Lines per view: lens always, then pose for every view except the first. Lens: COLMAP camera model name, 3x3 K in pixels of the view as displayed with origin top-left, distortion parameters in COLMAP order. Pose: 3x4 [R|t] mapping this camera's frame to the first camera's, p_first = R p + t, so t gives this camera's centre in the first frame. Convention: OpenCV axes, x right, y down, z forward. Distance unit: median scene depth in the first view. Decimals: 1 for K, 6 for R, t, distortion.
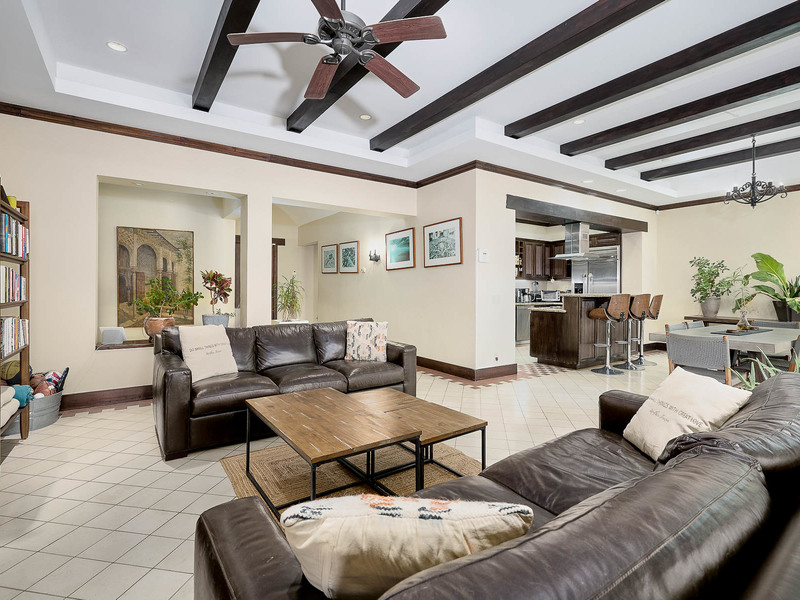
lens RADIAL K [[395.8, 0, 402.3], [0, 395.8, 289.4], [0, 0, 1]] dist [0.002598, 0.000528]
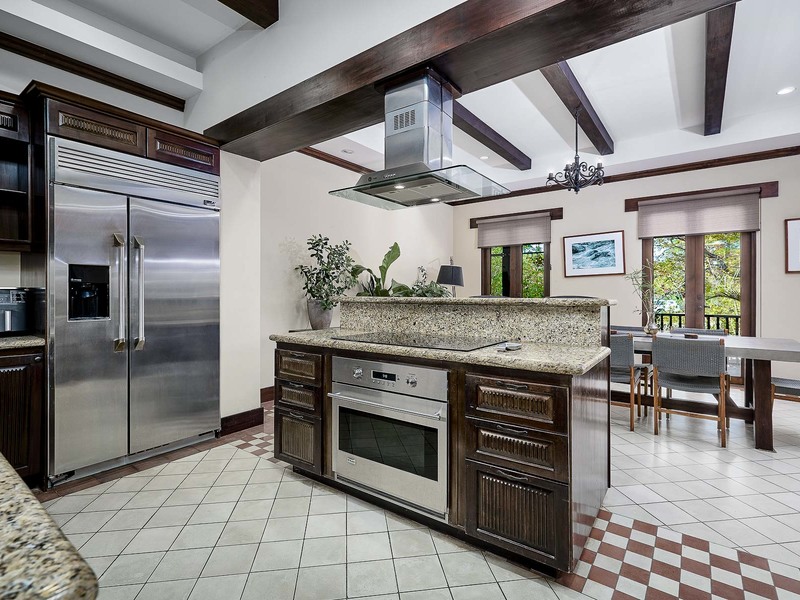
lens RADIAL K [[395.8, 0, 402.3], [0, 395.8, 289.4], [0, 0, 1]] dist [0.002598, 0.000528]
pose [[-0.315092, -0.000593, 0.949061, 0.132003], [0.000510, 1.000000, 0.000794, 0.001325], [-0.949061, 0.000734, -0.315091, 1.105291]]
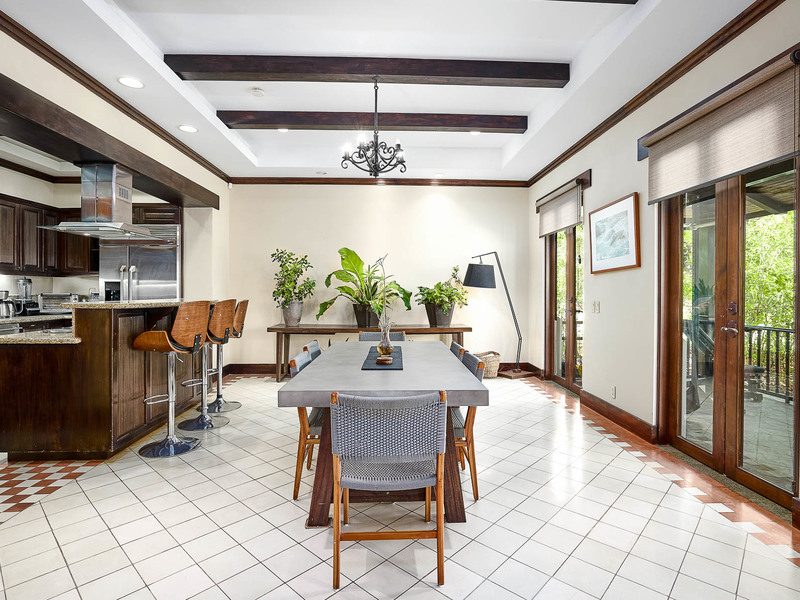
lens RADIAL K [[423.0, 0, 395.0], [0, 423.0, 289.3], [0, 0, 1]] dist [-0.006909, 0.000733]
pose [[0.537198, -0.003569, 0.843449, 0.175003], [0.004639, 0.999988, 0.001277, -0.004088], [-0.843444, 0.003227, 0.537208, 0.380934]]
